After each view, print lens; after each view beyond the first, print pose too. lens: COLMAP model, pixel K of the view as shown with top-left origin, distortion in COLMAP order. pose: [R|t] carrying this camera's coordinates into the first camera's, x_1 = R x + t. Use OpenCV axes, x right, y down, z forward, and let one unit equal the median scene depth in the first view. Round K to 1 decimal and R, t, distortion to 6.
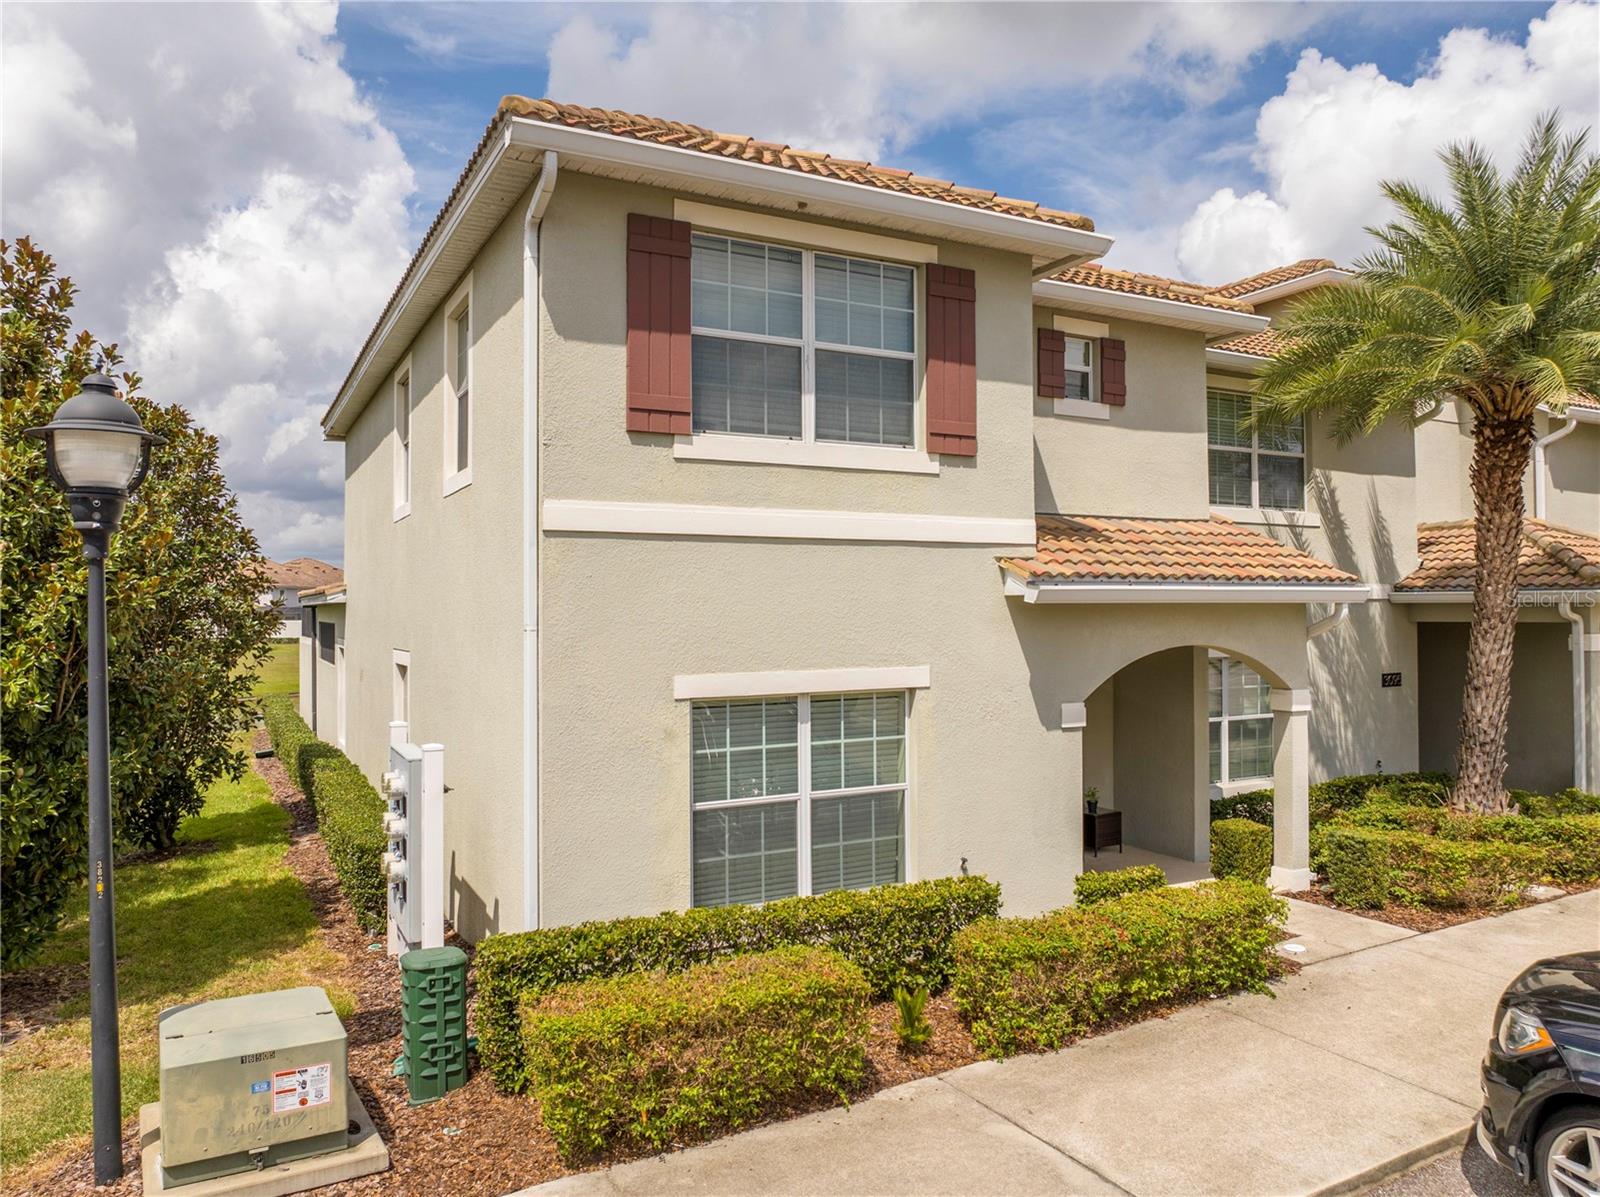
lens RADIAL K [[1121.7, 0, 808.6], [0, 1121.7, 595.0], [0, 0, 1]] dist [-0.049082, 0.020102]
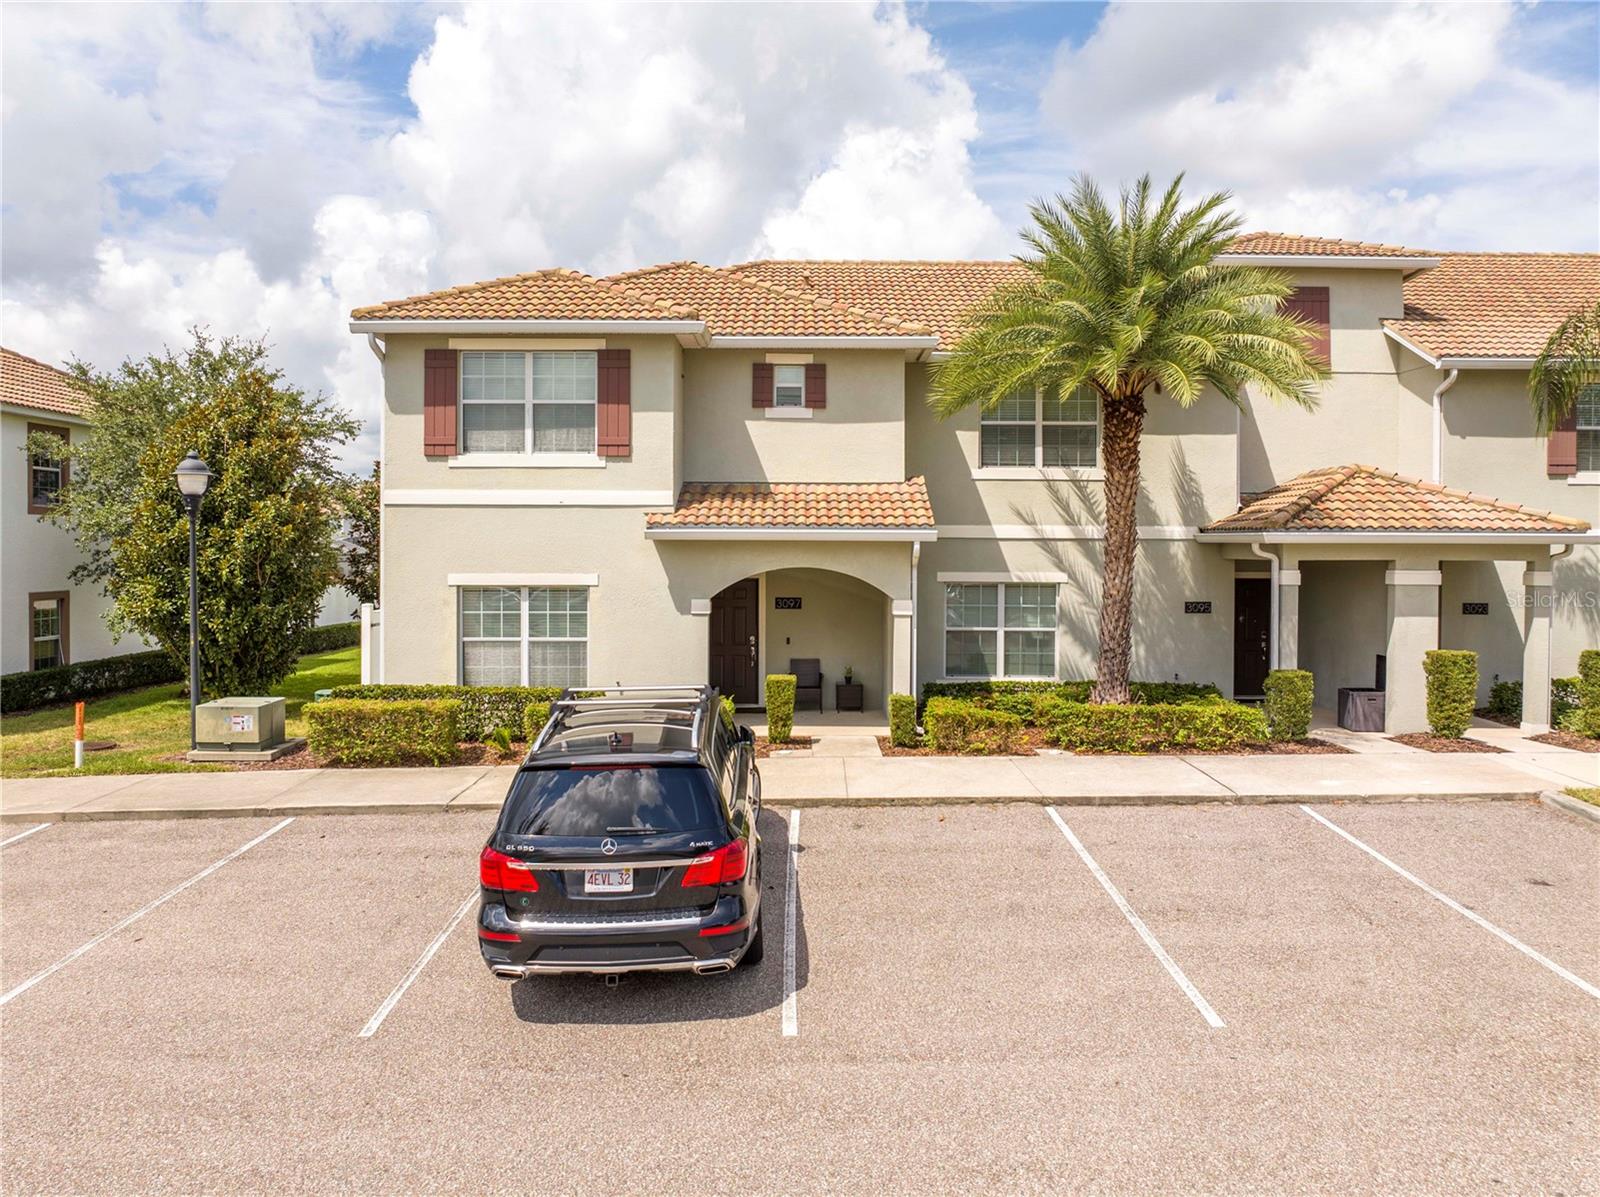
lens RADIAL K [[1142.8, 0, 799.7], [0, 1142.8, 571.2], [0, 0, 1]] dist [-0.006920, -0.032558]
pose [[0.881778, 0.019956, -0.471243, 1.245489], [-0.003389, 0.999347, 0.035979, -0.008528], [0.471653, -0.030128, 0.881269, -0.467760]]
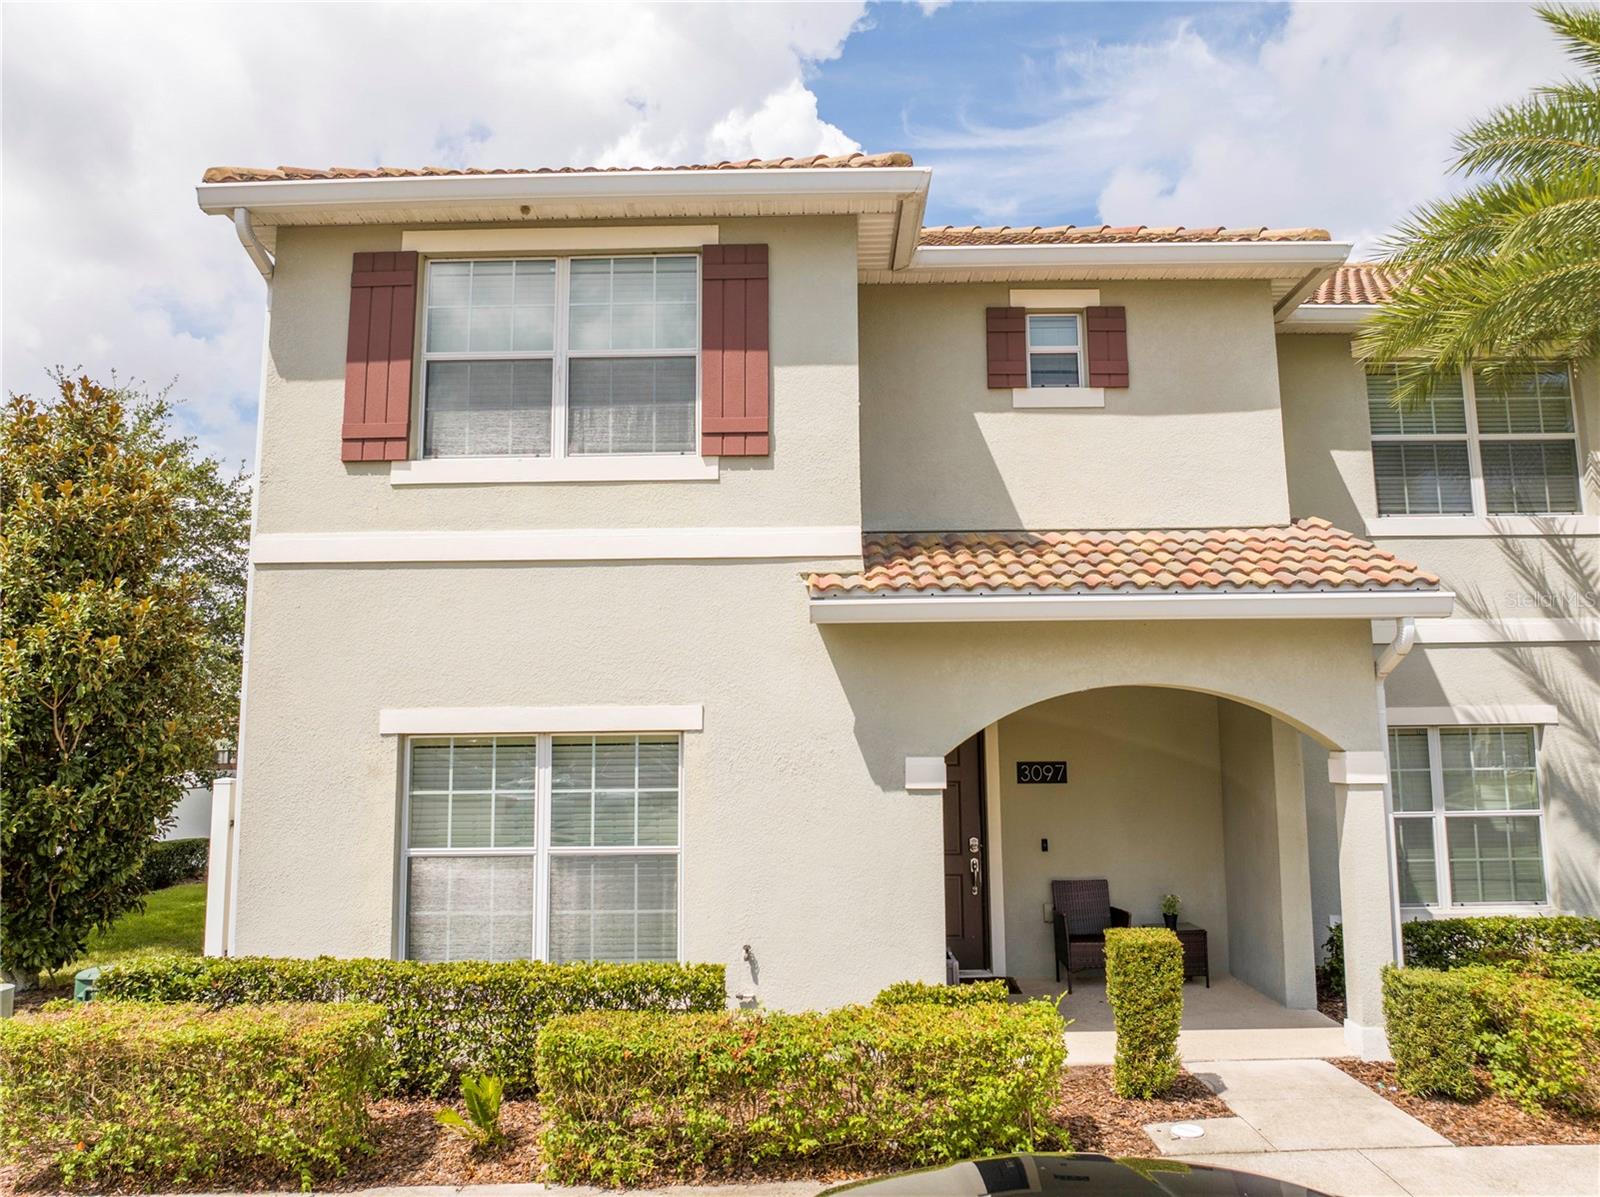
lens RADIAL K [[1121.7, 0, 808.6], [0, 1121.7, 595.0], [0, 0, 1]] dist [-0.049082, 0.020102]
pose [[0.875793, -0.067068, -0.478004, 0.573244], [0.011753, 0.992969, -0.117787, 0.080027], [0.482543, 0.097540, 0.870424, 0.296498]]
